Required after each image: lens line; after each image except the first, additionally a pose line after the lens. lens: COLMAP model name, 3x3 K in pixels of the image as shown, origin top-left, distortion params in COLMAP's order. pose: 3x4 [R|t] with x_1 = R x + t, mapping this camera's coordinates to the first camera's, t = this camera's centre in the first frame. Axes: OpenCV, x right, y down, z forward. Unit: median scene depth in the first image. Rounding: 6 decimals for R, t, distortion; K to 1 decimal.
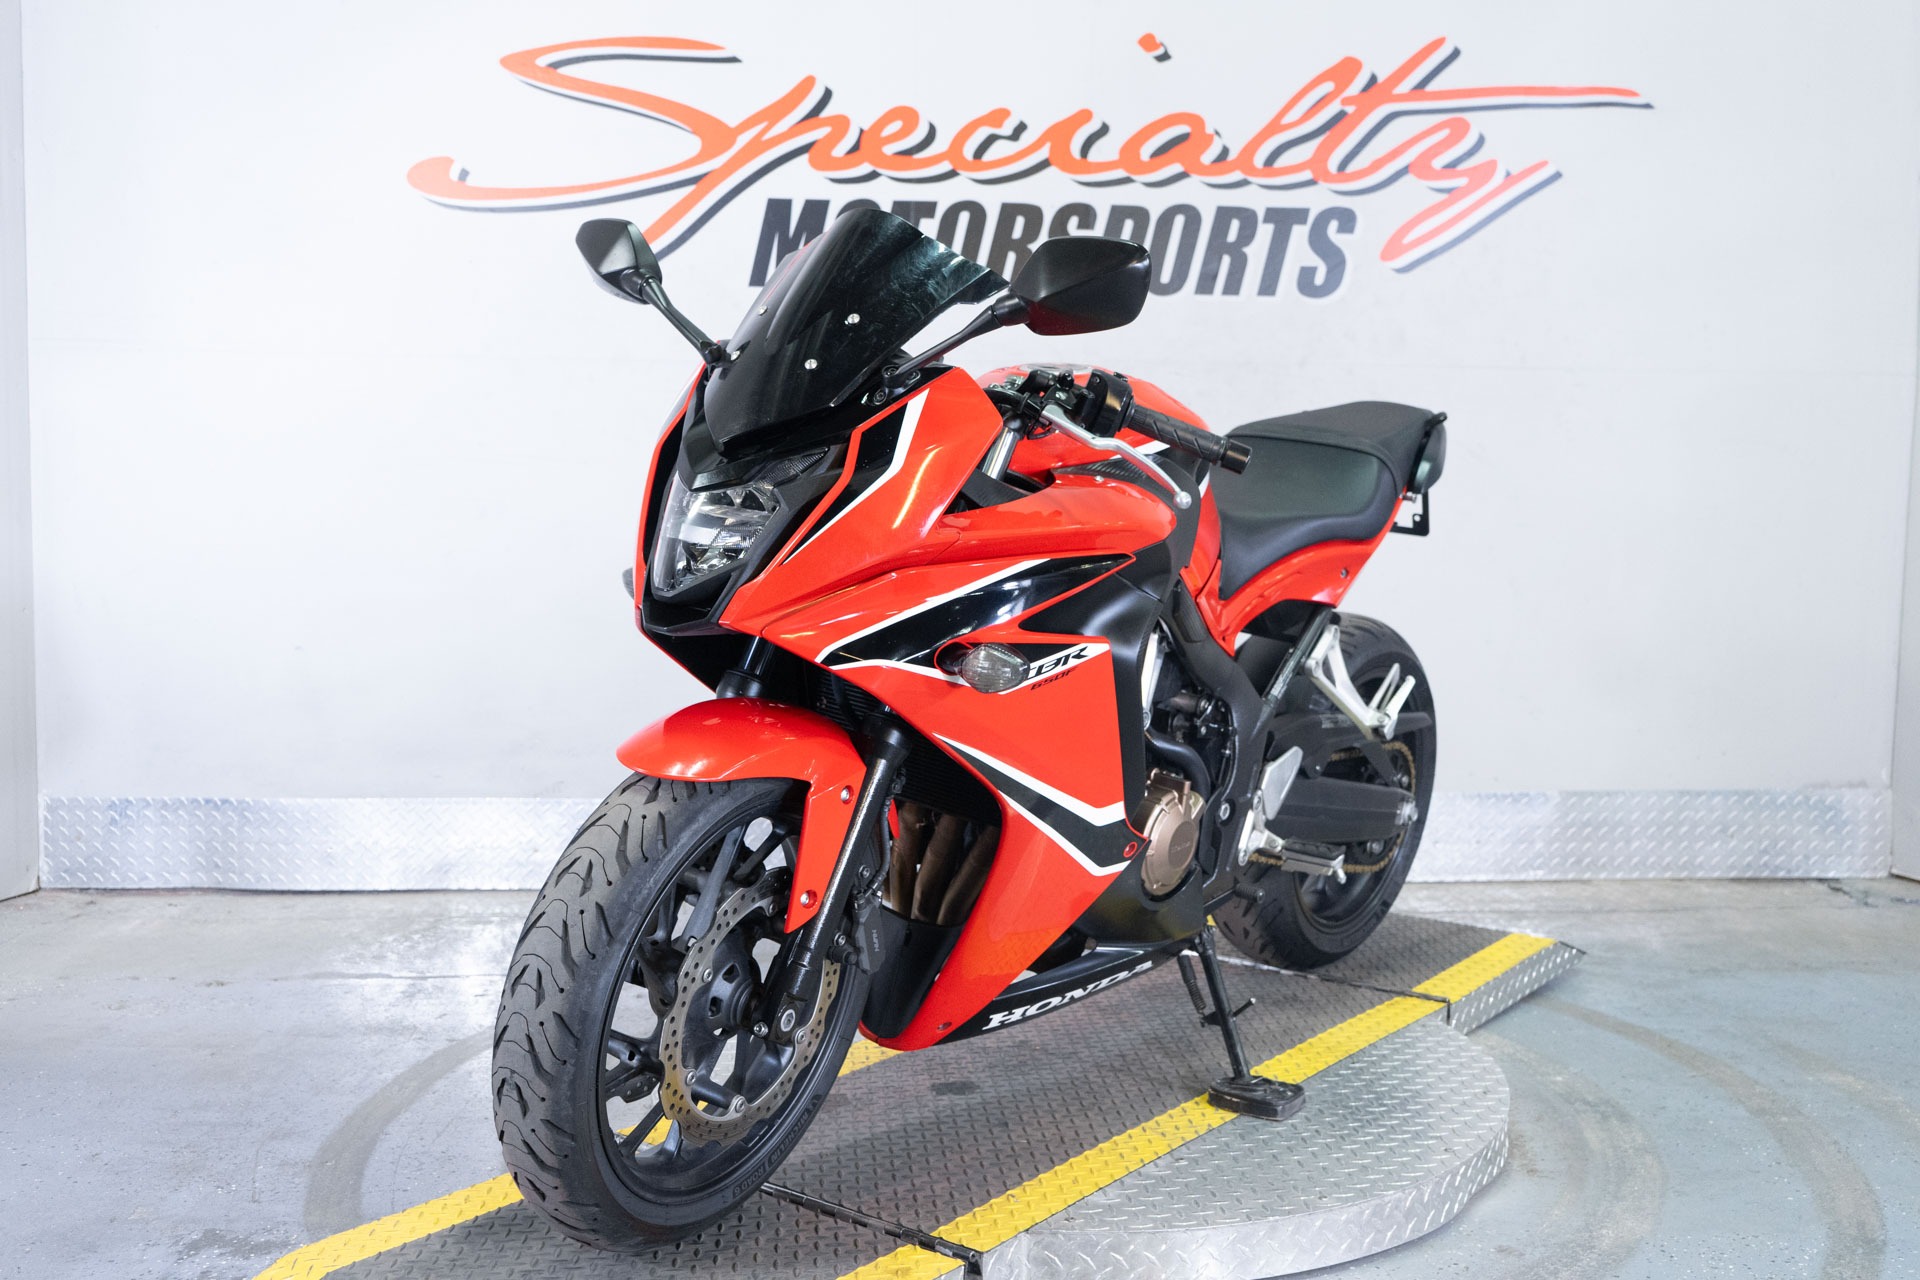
lens RADIAL K [[1938.5, 0, 957.9], [0, 1938.5, 644.9], [0, 0, 1]] dist [0.009703, 0.000000]
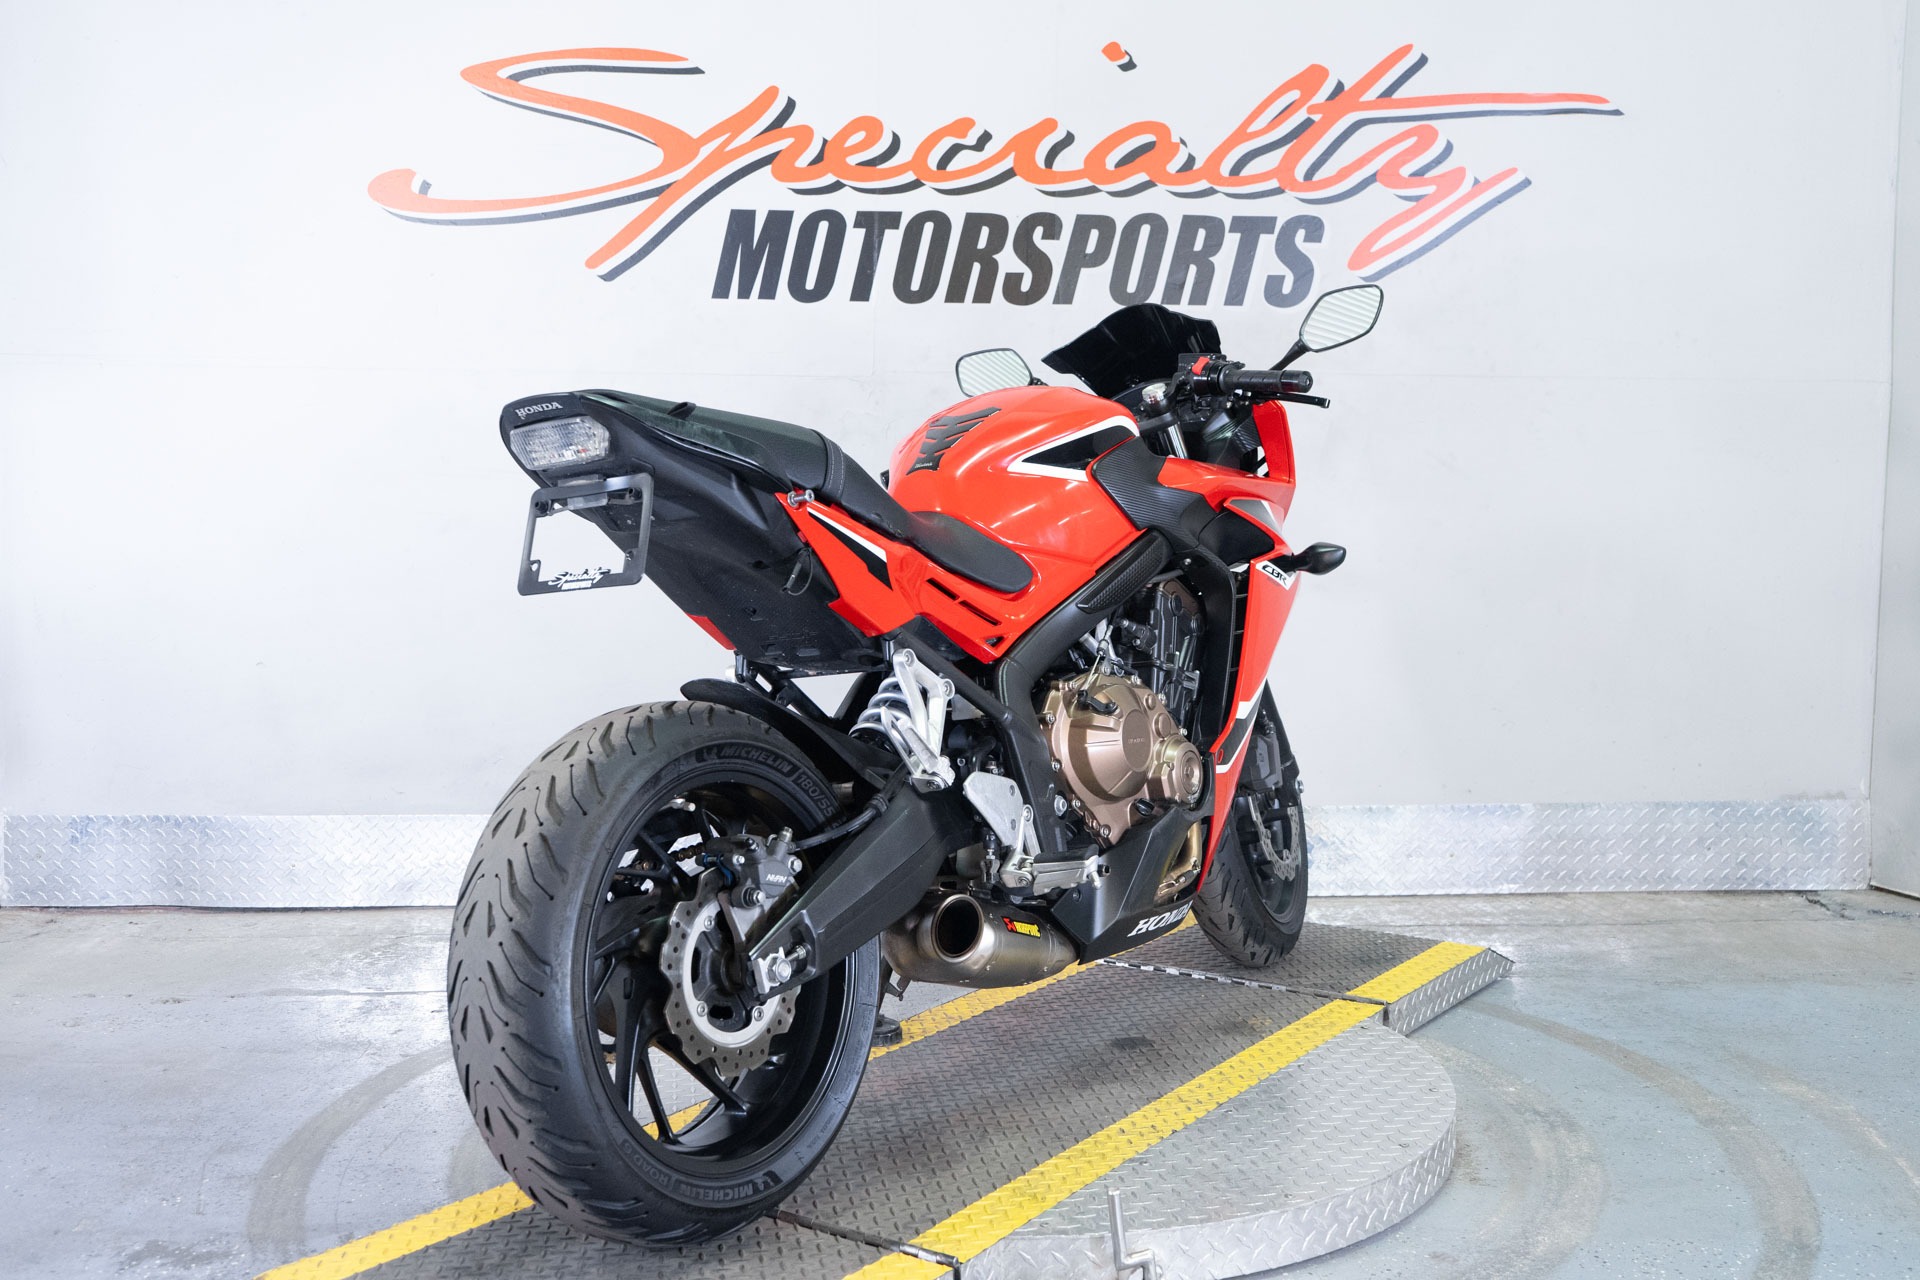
lens RADIAL K [[1994.7, 0, 959.2], [0, 1994.7, 645.1], [0, 0, 1]] dist [0.013560, 0.000000]
pose [[0.999987, -0.003905, -0.003420, 0.021623], [0.003879, 0.999963, -0.007710, 0.001404], [0.003450, 0.007697, 0.999964, -0.021199]]
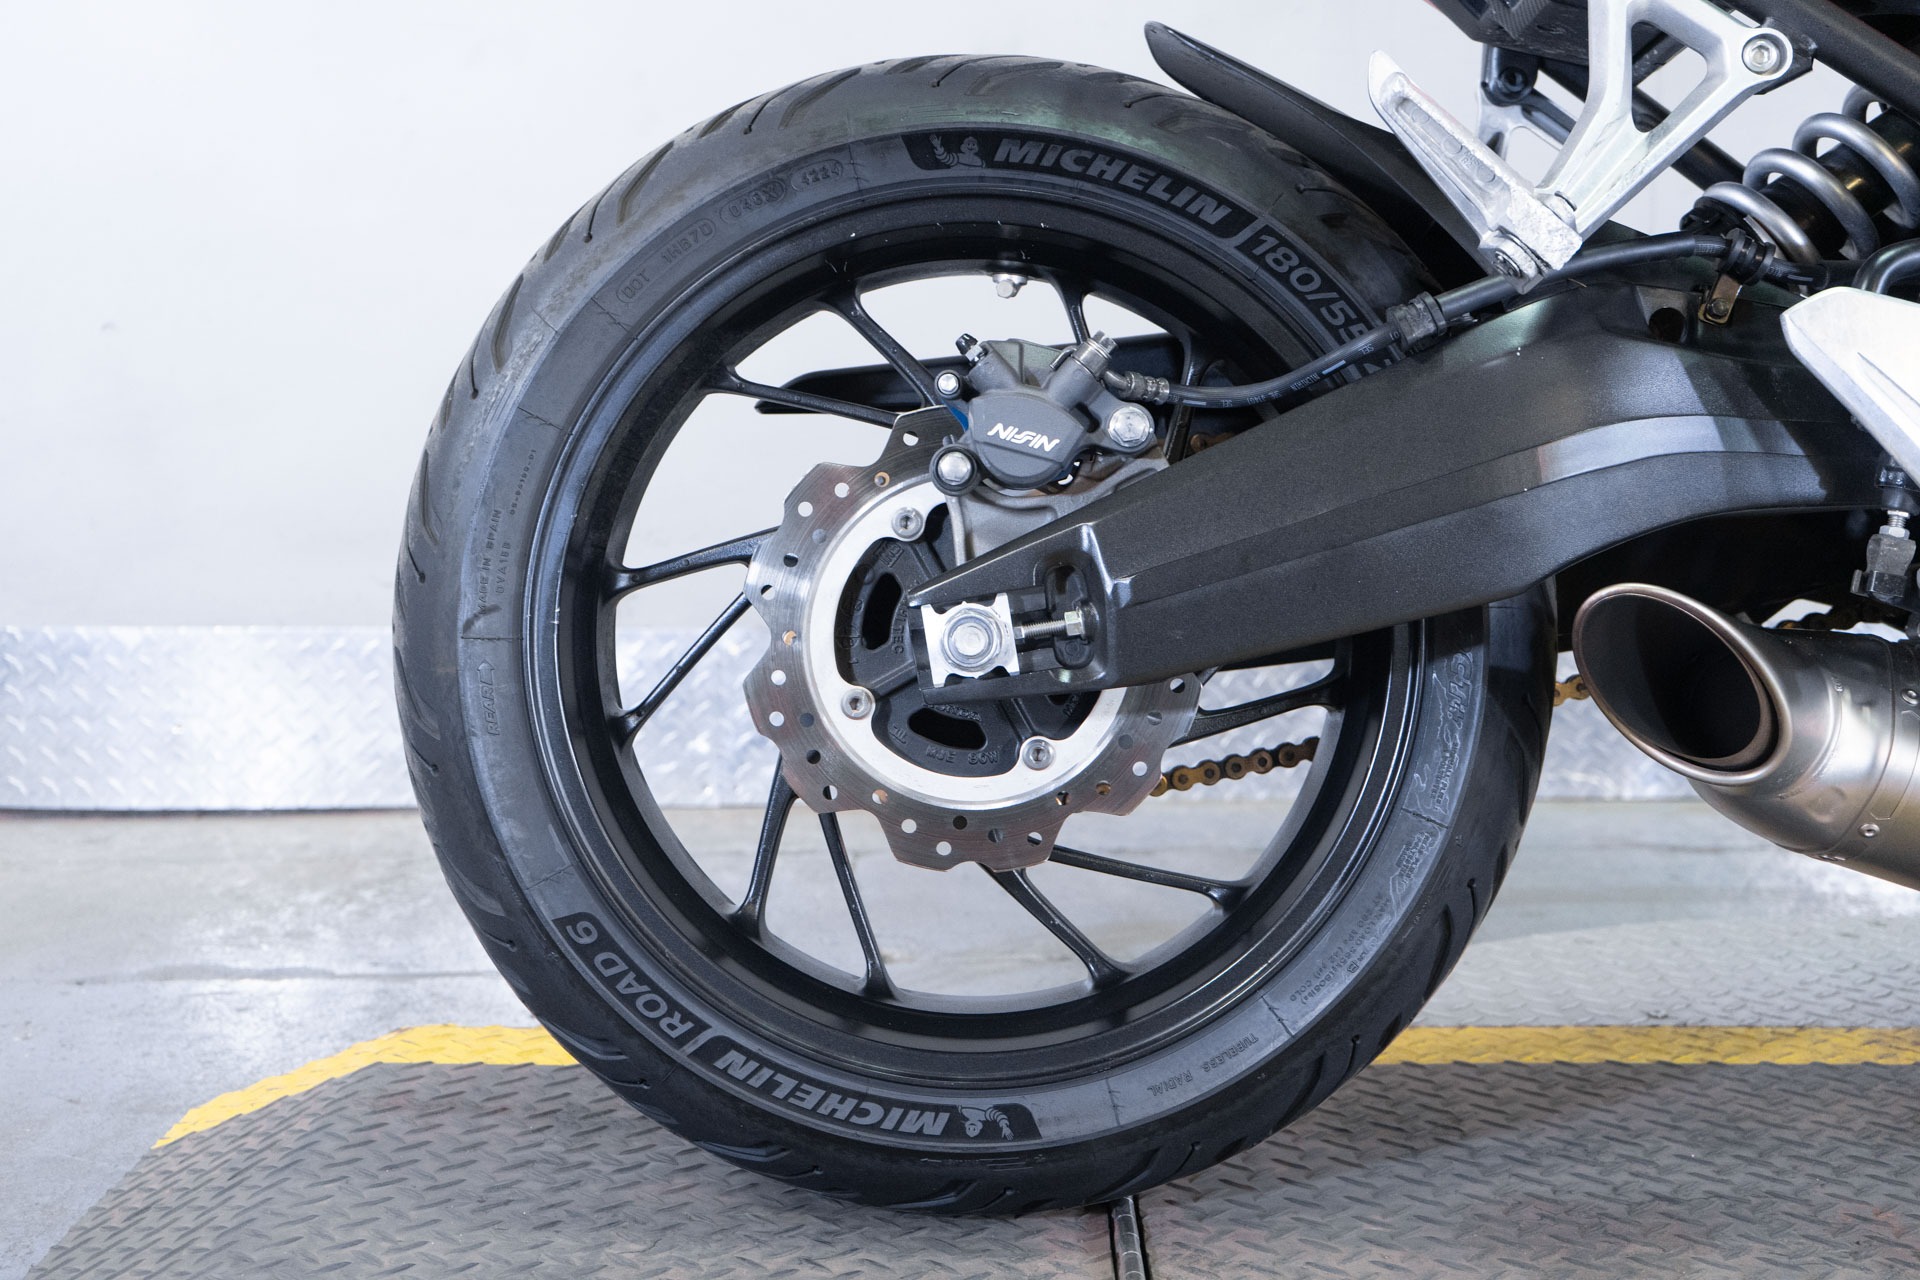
lens RADIAL K [[2498.0, 0, 958.3], [0, 2498.0, 644.9], [0, 0, 1]] dist [0.021115, 0.000000]
pose [[0.999924, -0.002771, 0.012055, -0.130326], [0.002361, 0.999423, 0.033873, 0.063213], [-0.012142, -0.033842, 0.999353, 0.353329]]
